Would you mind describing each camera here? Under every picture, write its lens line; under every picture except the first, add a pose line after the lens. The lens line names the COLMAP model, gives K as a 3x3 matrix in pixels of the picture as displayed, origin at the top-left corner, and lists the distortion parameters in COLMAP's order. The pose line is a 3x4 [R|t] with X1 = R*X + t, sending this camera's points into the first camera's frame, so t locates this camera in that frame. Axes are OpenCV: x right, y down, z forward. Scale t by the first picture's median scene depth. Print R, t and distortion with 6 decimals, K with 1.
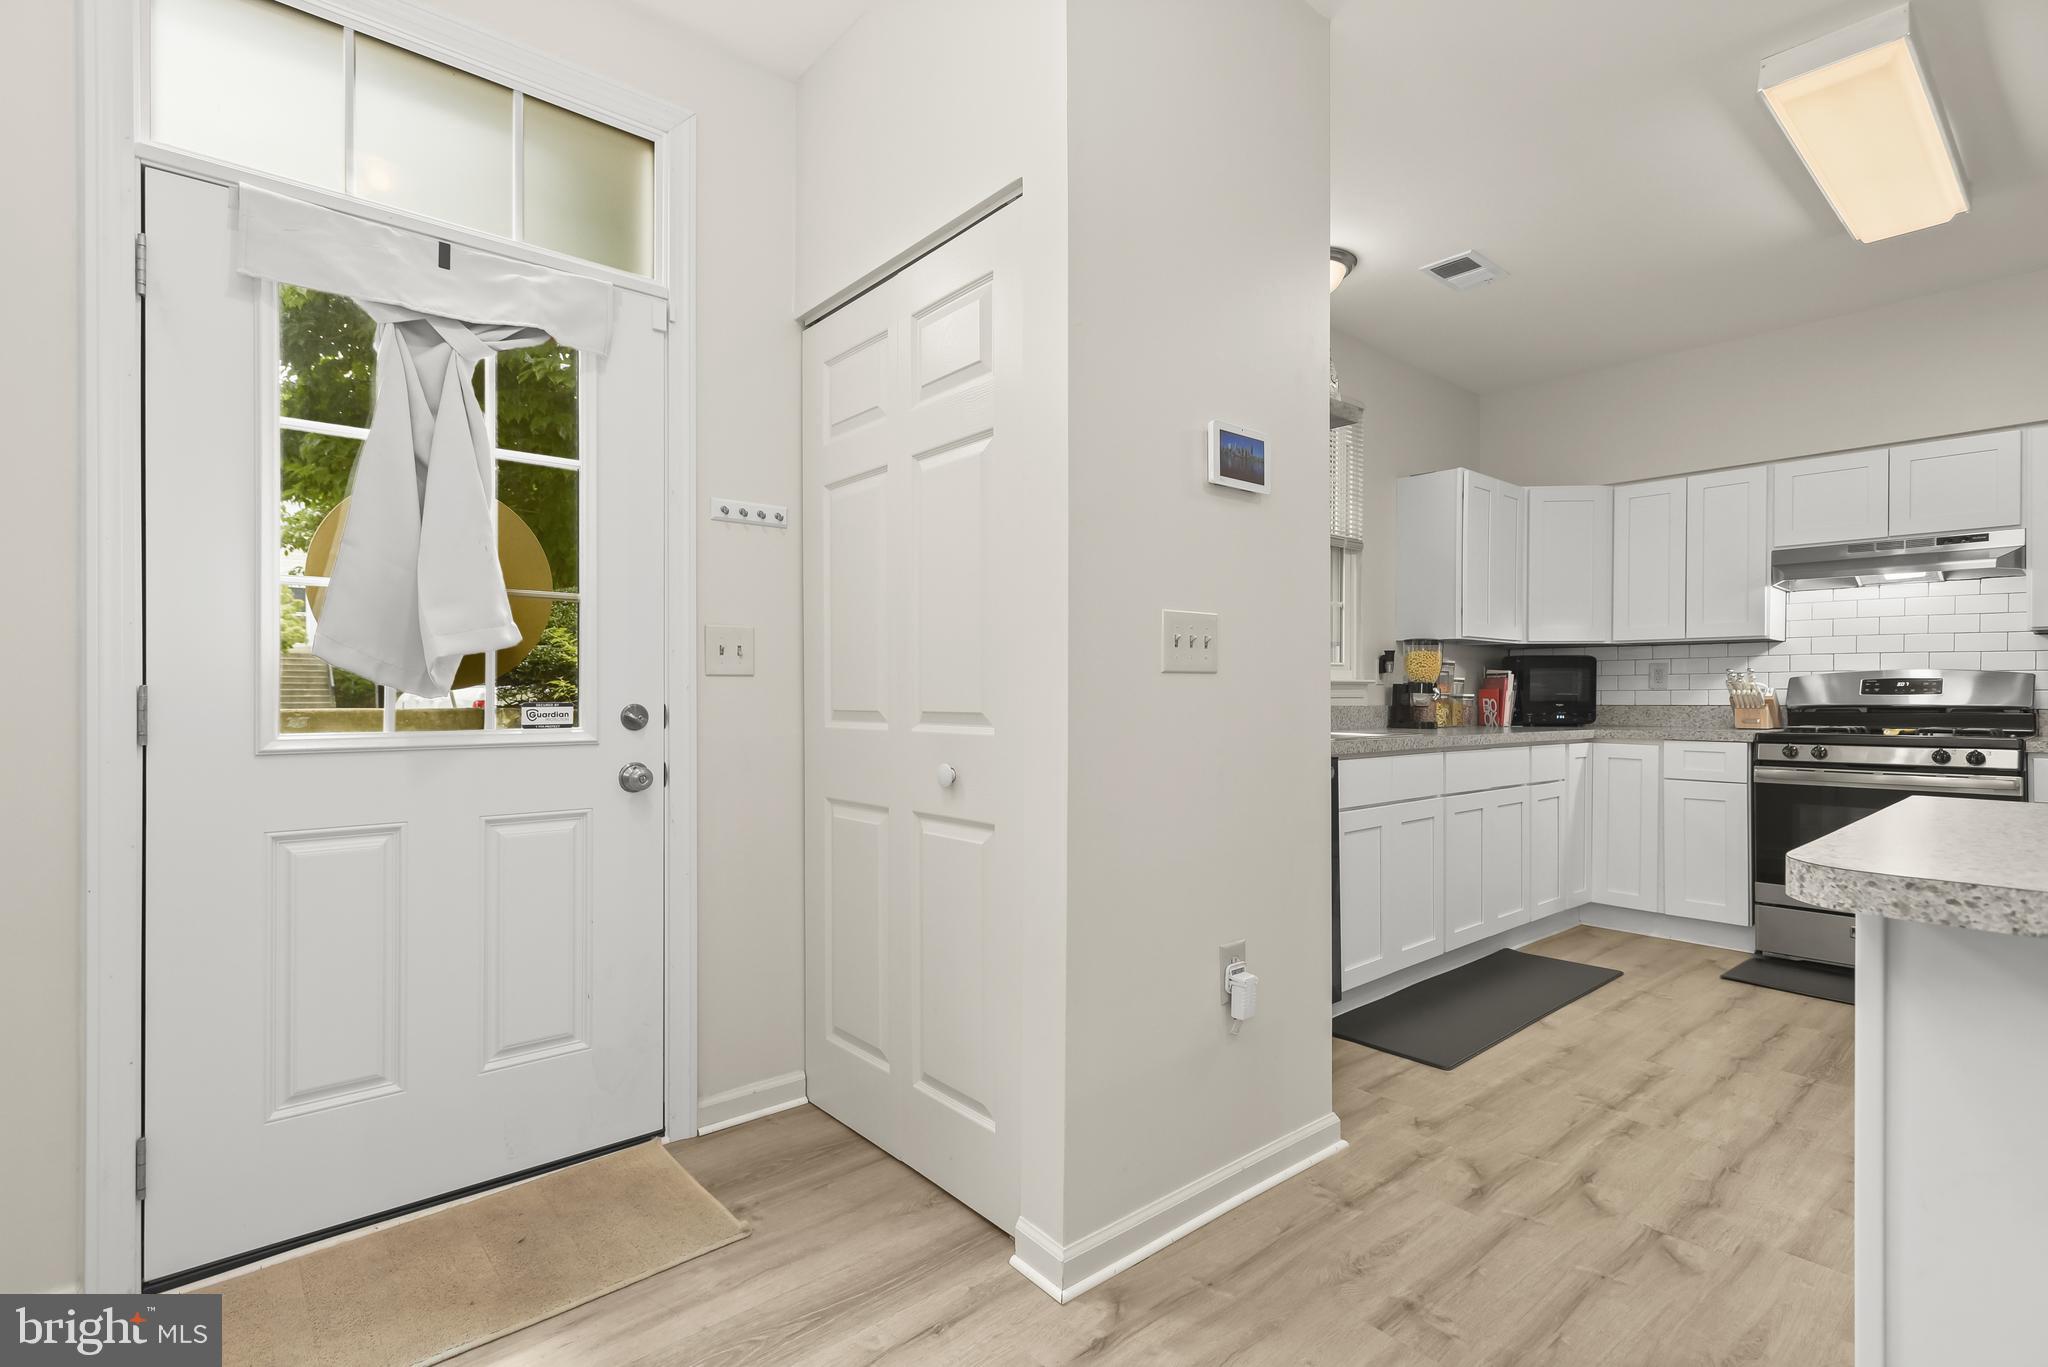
lens RADIAL K [[990.9, 0, 1018.2], [0, 990.9, 675.8], [0, 0, 1]] dist [-0.005198, -0.002115]
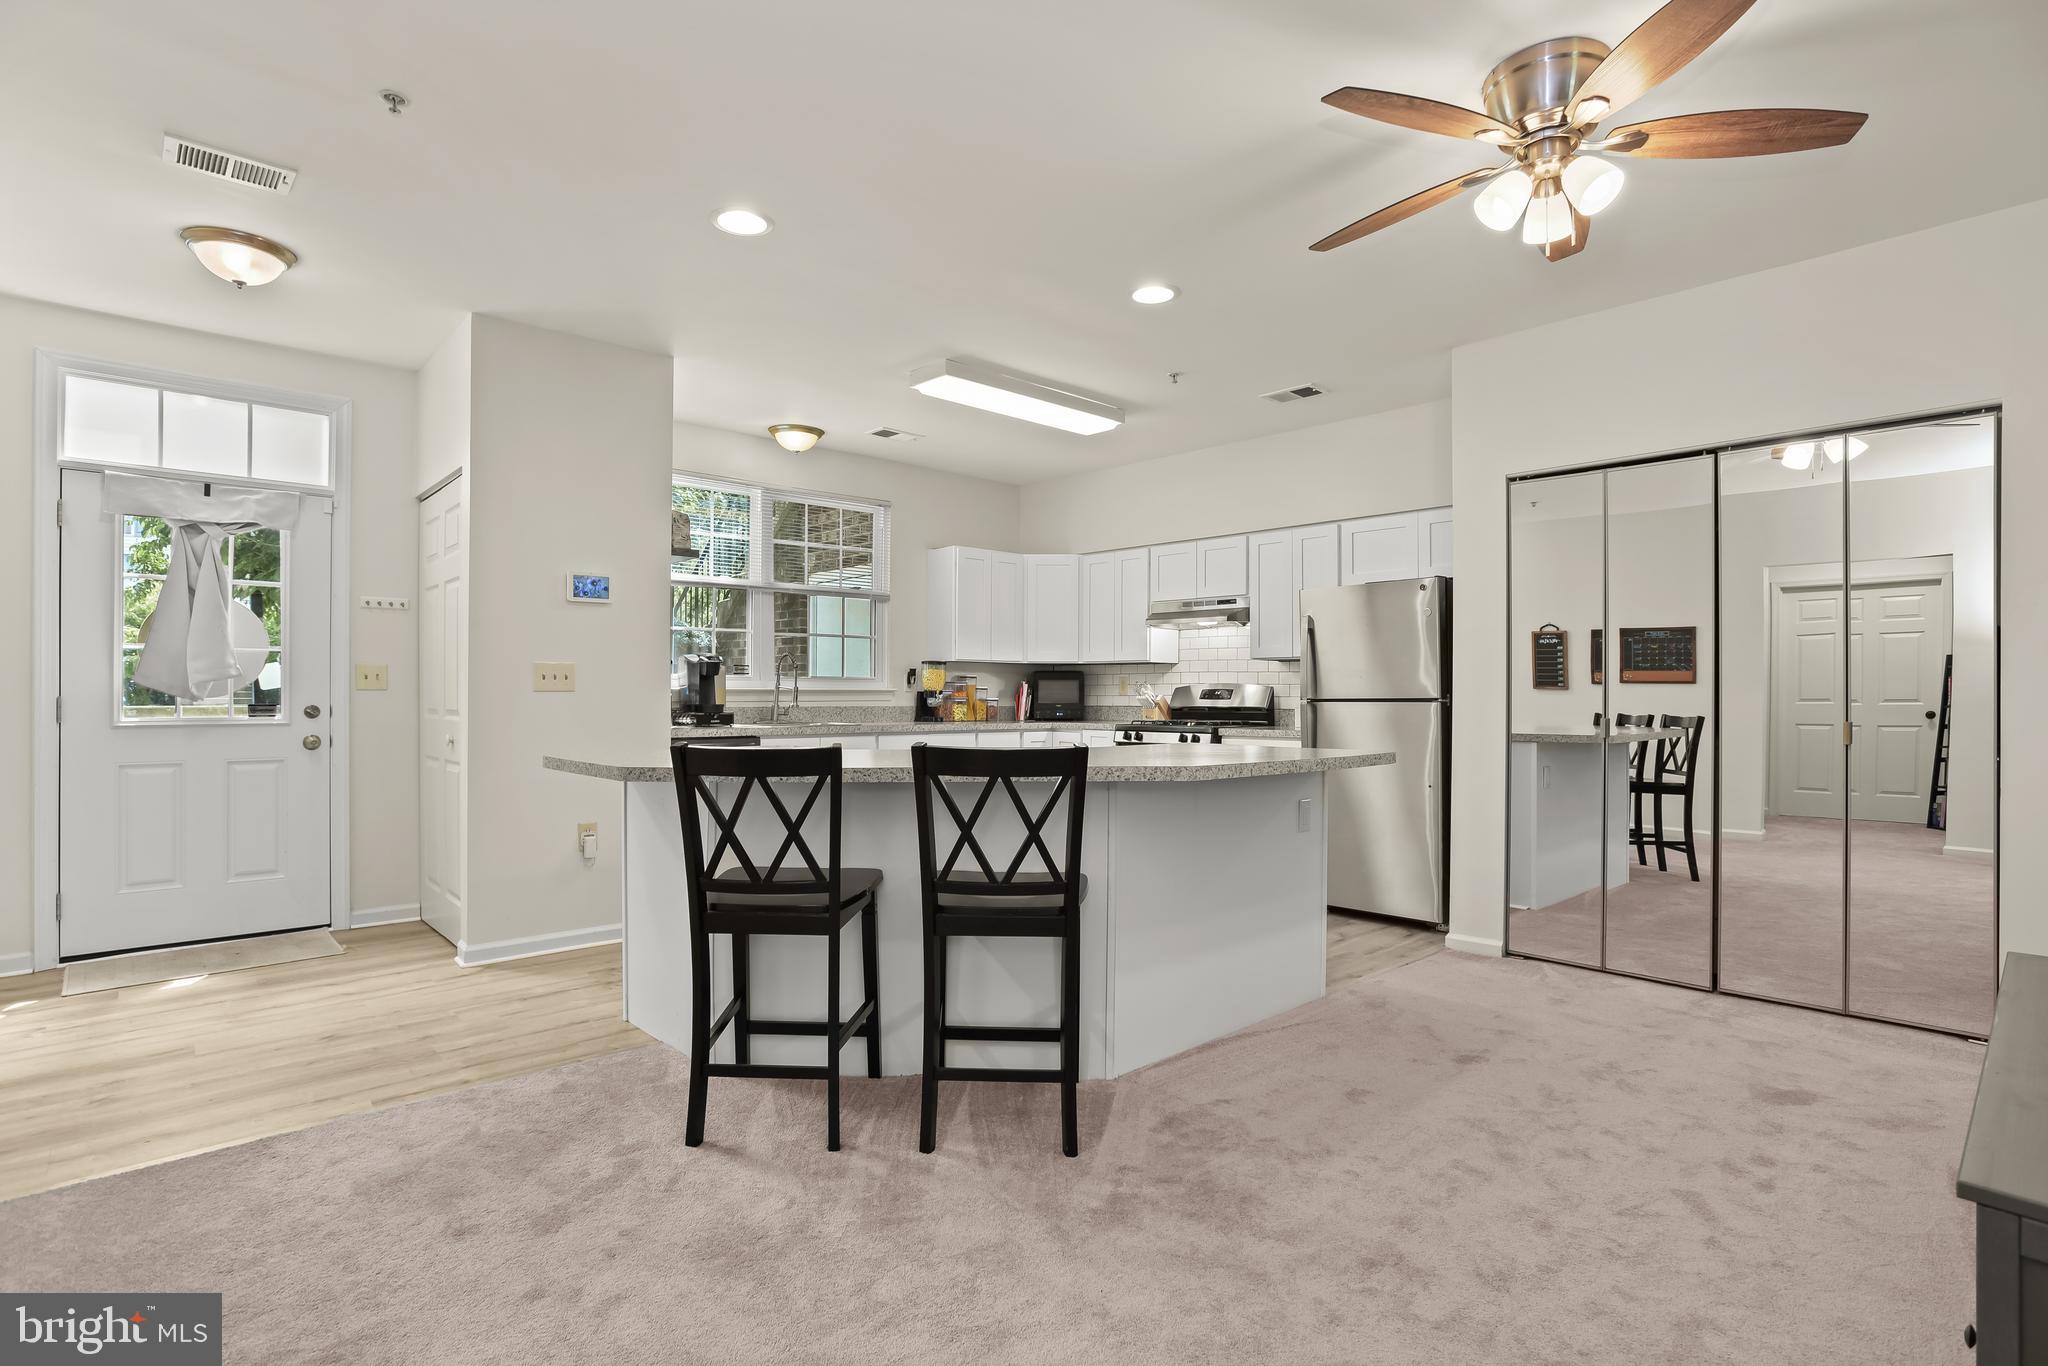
lens RADIAL K [[990.9, 0, 960.4], [0, 990.9, 671.7], [0, 0, 1]] dist [-0.005198, -0.002115]
pose [[0.999984, 0.005144, -0.002459, 0.867757], [-0.005138, 0.999984, 0.002299, -0.046167], [0.002471, -0.002287, 0.999994, -0.922231]]
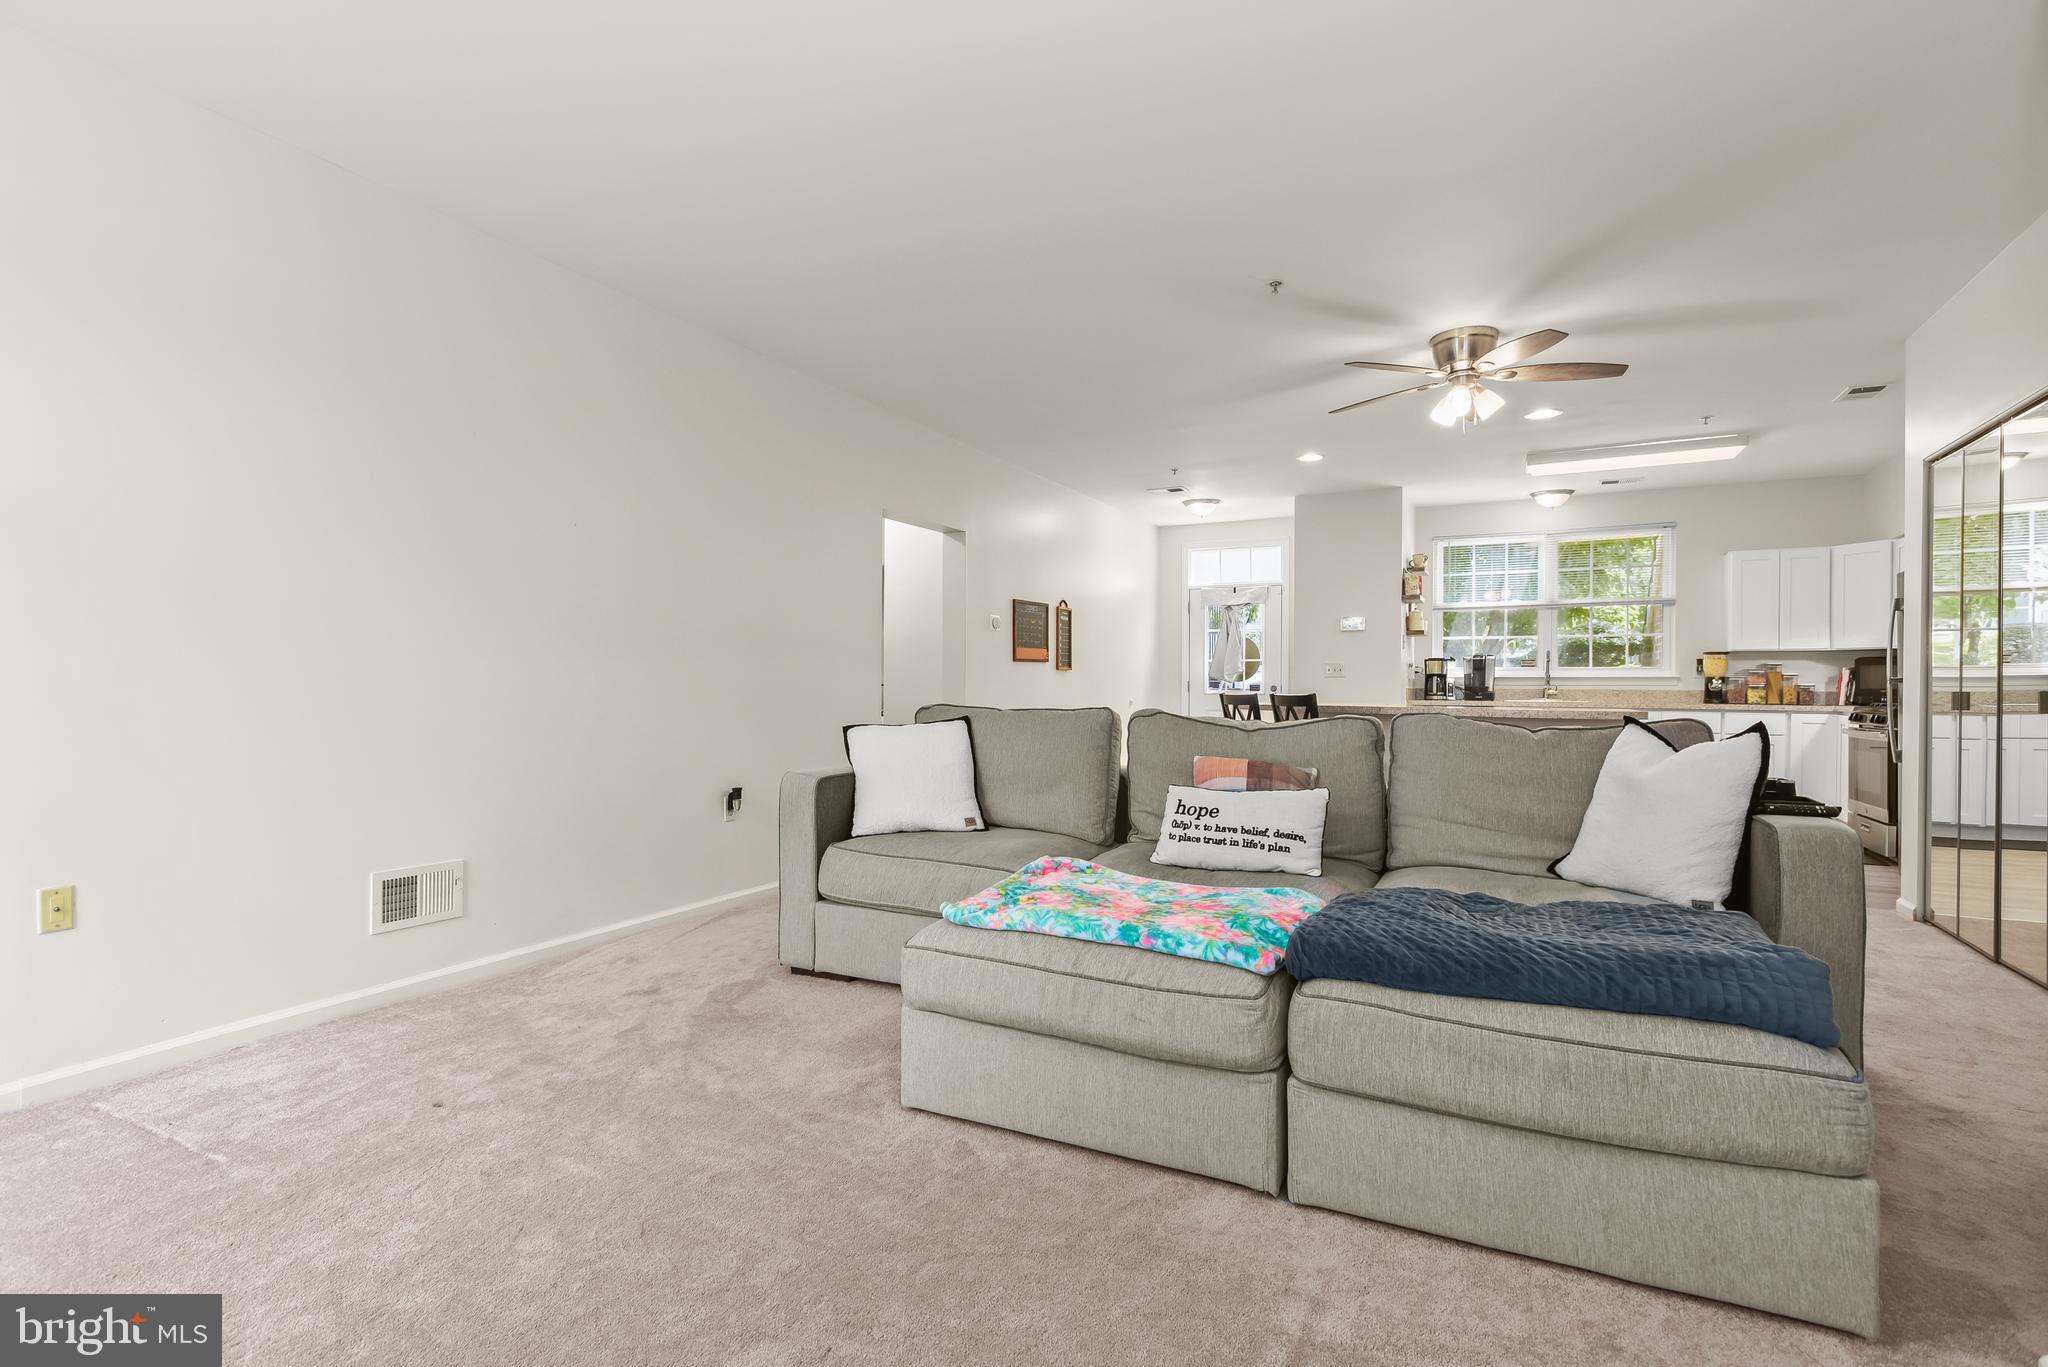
lens RADIAL K [[990.9, 0, 1021.5], [0, 990.9, 679.6], [0, 0, 1]] dist [-0.005198, -0.002115]
pose [[0.370465, -0.010286, -0.928790, 2.941805], [0.014035, 0.999887, -0.005475, 0.007769], [0.928740, -0.011007, 0.370567, -1.452022]]
